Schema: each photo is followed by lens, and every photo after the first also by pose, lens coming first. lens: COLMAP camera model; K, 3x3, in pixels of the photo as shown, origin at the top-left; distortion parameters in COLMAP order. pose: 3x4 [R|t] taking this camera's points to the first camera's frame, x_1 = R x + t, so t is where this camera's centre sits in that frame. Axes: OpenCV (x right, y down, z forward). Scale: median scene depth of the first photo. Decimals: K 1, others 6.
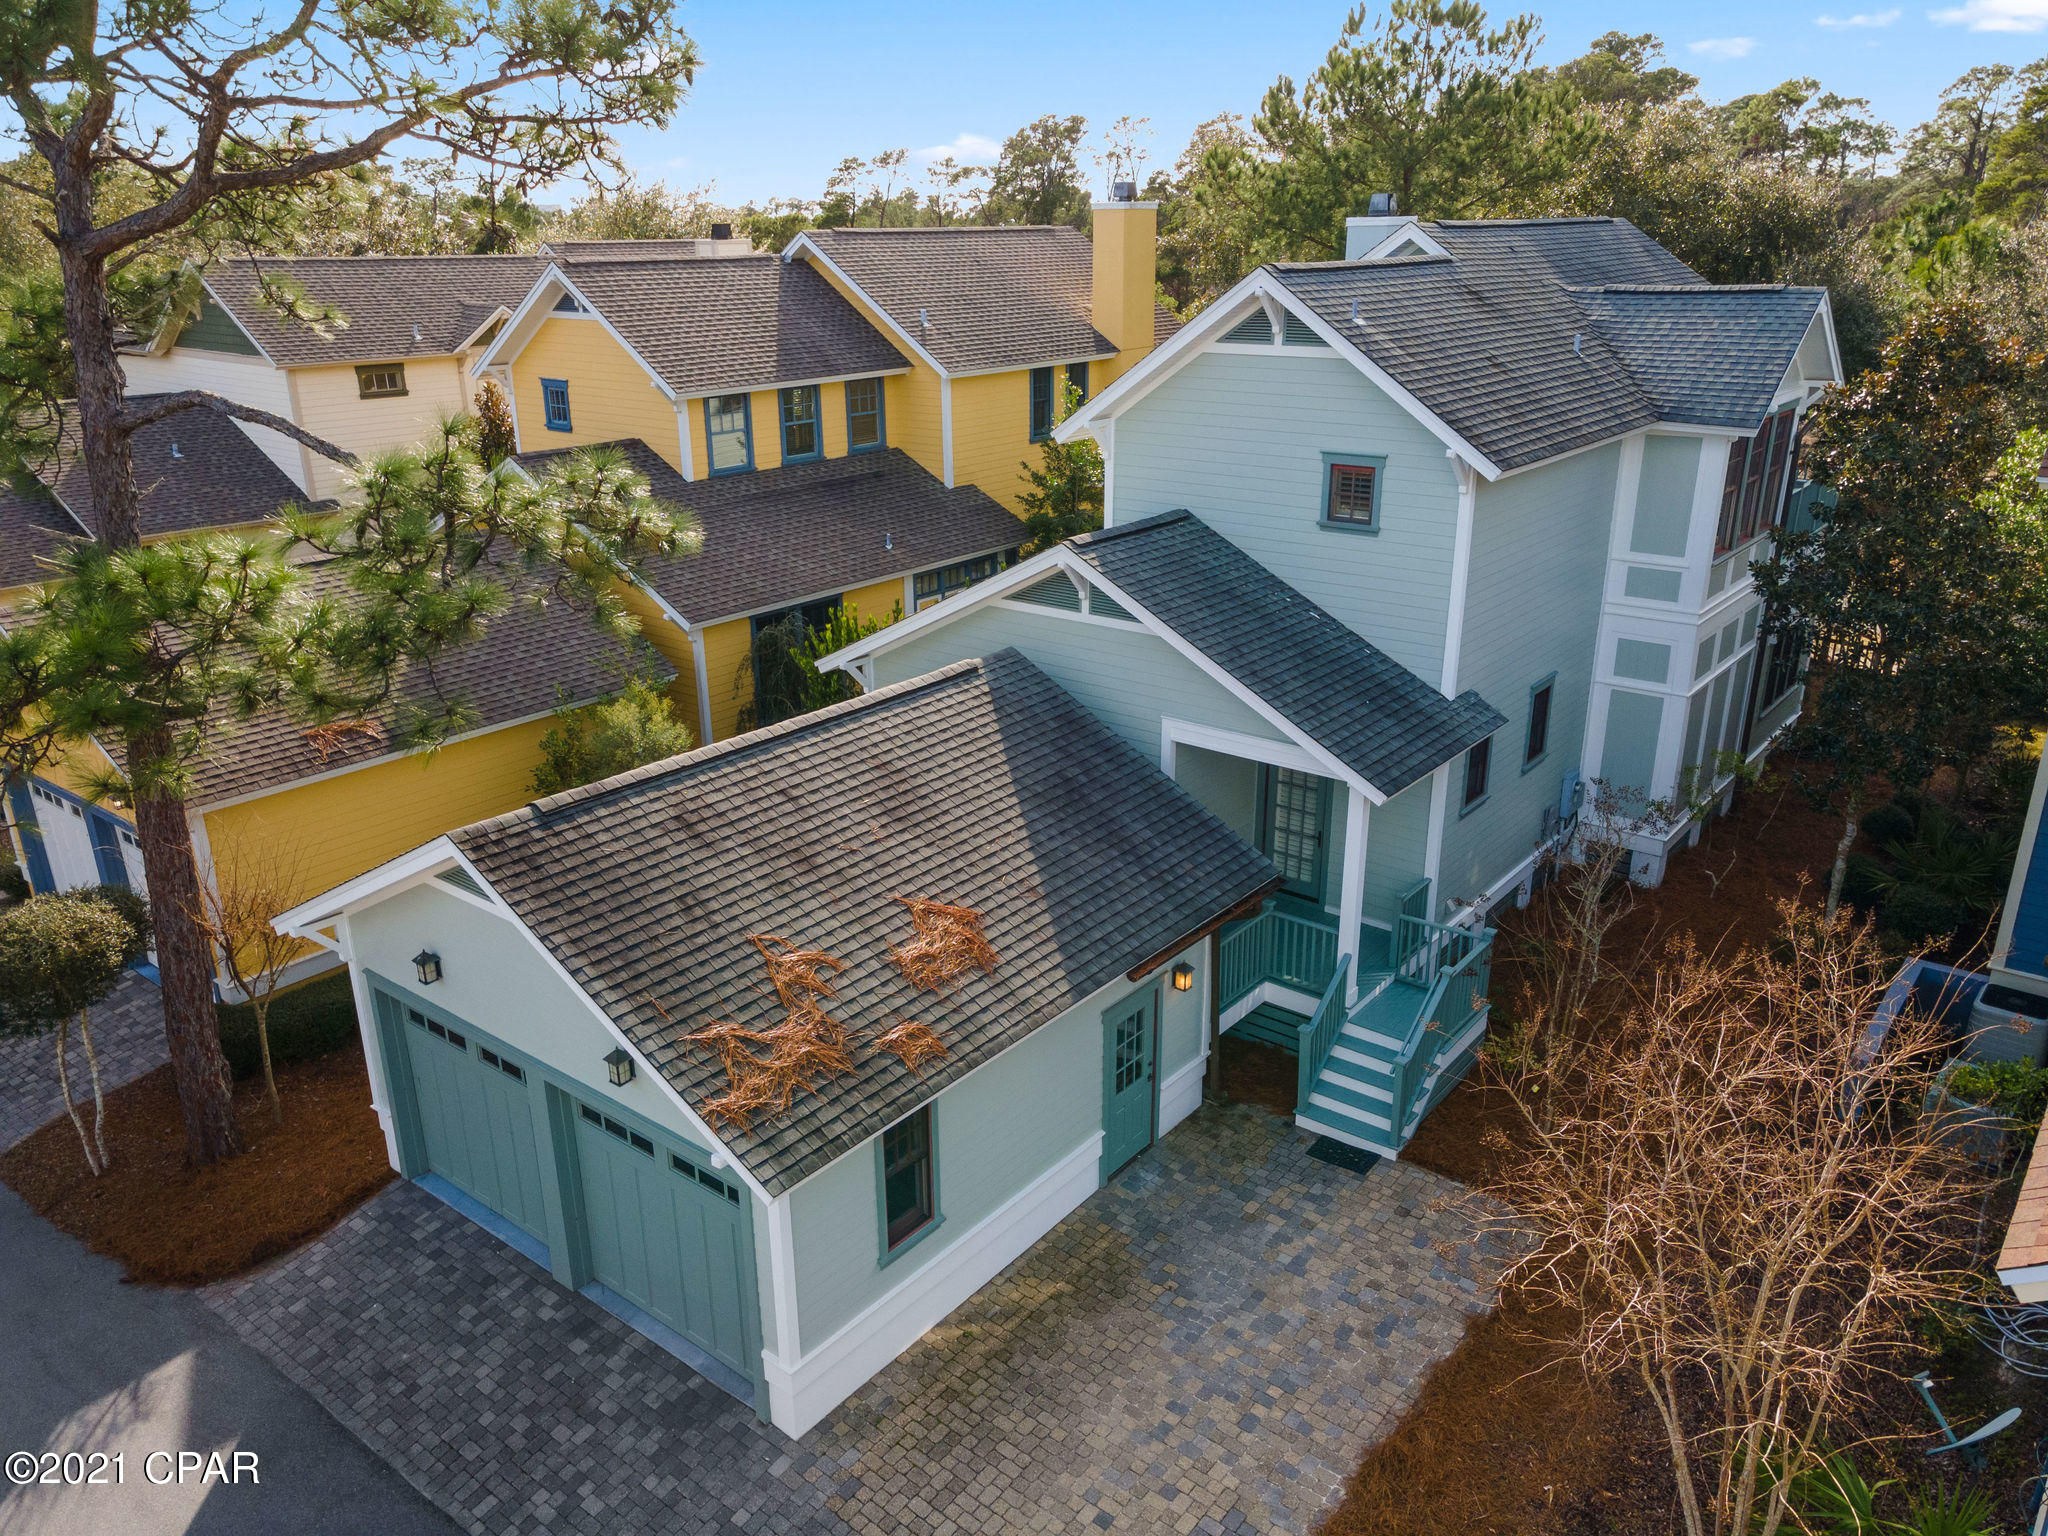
lens RADIAL K [[1497.0, 0, 1027.3], [0, 1497.0, 770.9], [0, 0, 1]] dist [0.059999, 0.000514]
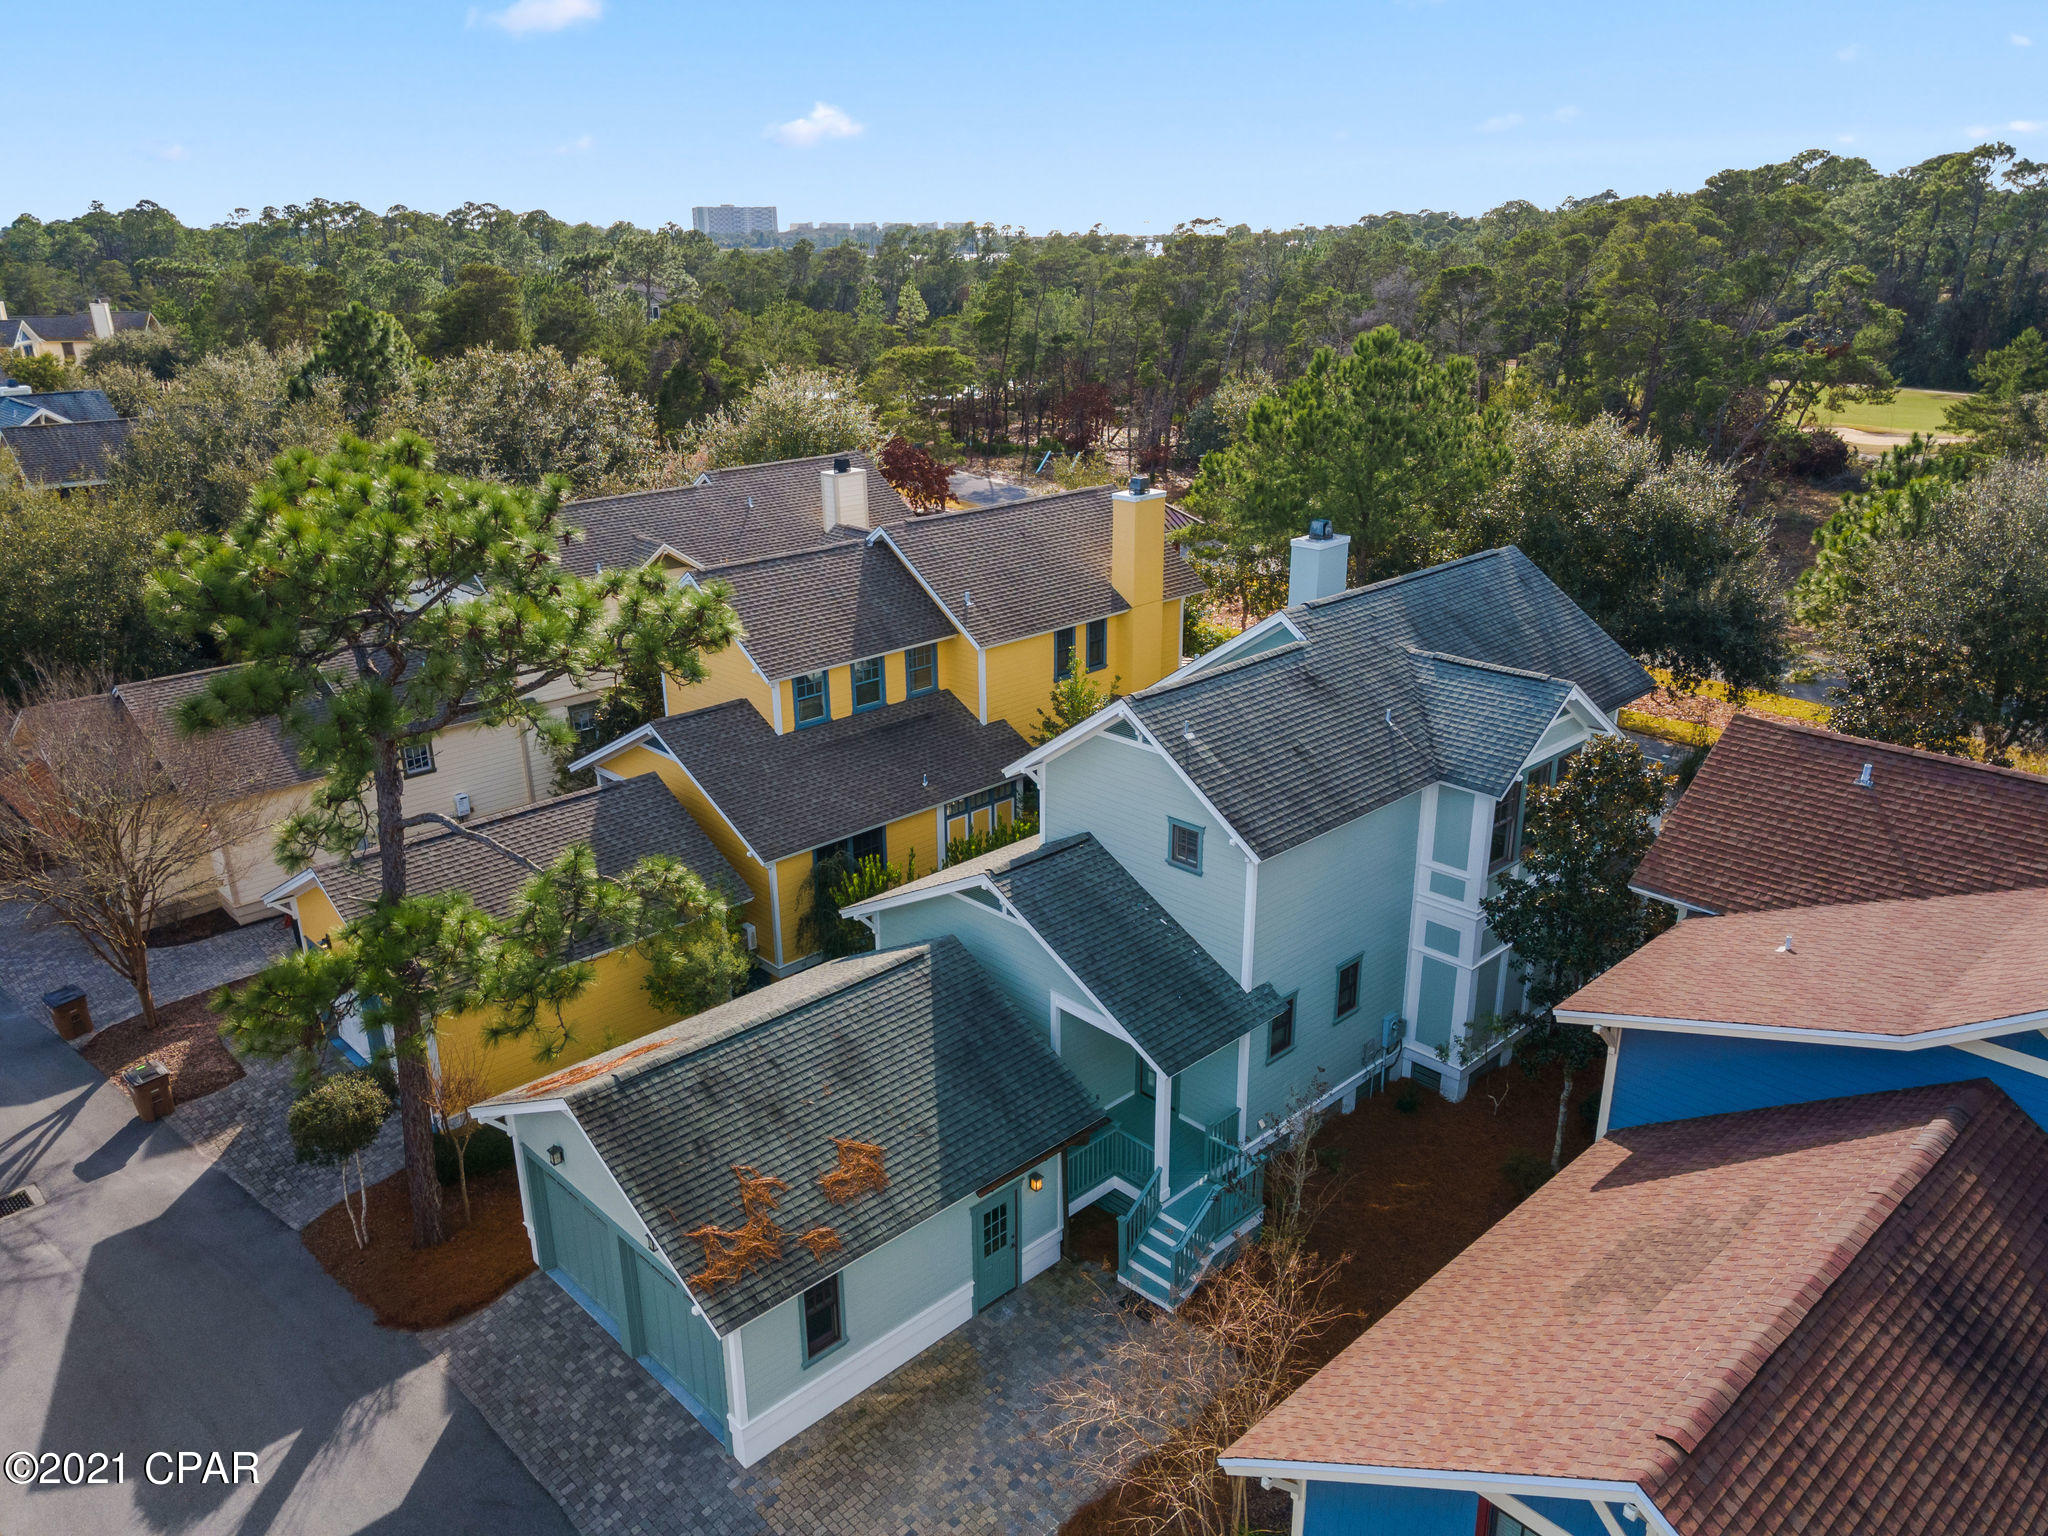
lens RADIAL K [[1503.6, 0, 1029.3], [0, 1503.6, 784.6], [0, 0, 1]] dist [0.067123, 0.001271]
pose [[0.991802, 0.047148, -0.118771, 0.301417], [-0.045560, 0.998833, 0.016050, -0.333539], [0.119389, -0.010507, 0.992792, -0.594094]]
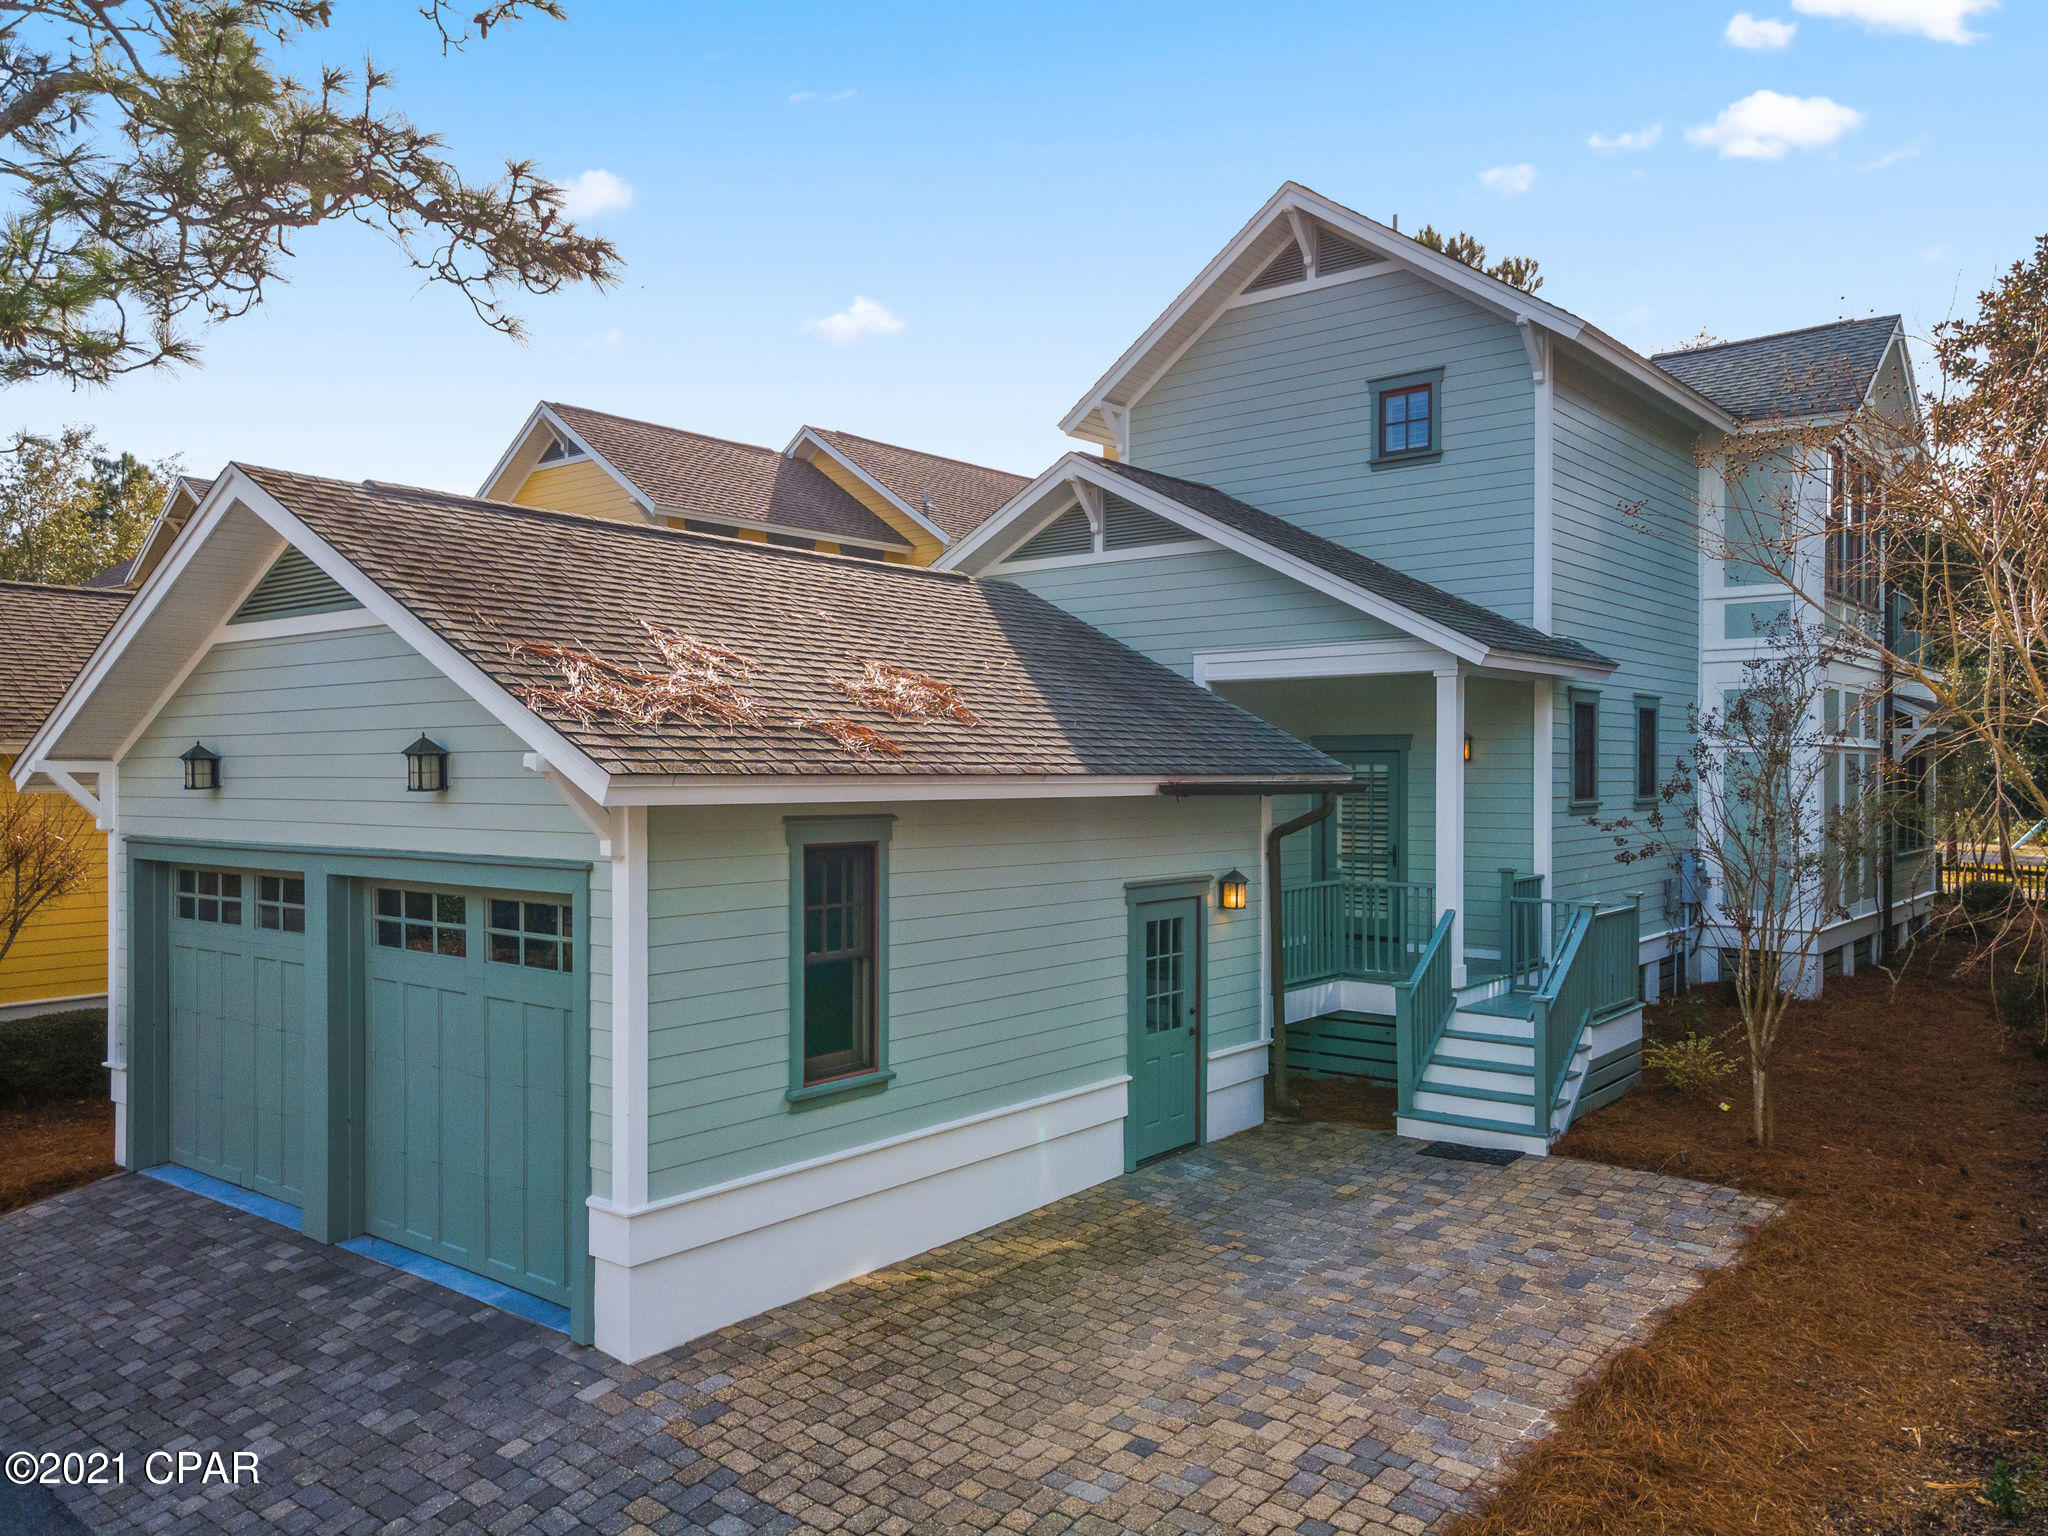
lens RADIAL K [[1497.0, 0, 1027.3], [0, 1497.0, 770.9], [0, 0, 1]] dist [0.059999, 0.000514]
pose [[0.999938, 0.007794, -0.007930, 0.008052], [-0.010046, 0.938920, -0.343990, 0.392532], [0.004765, 0.344048, 0.938940, 0.324875]]
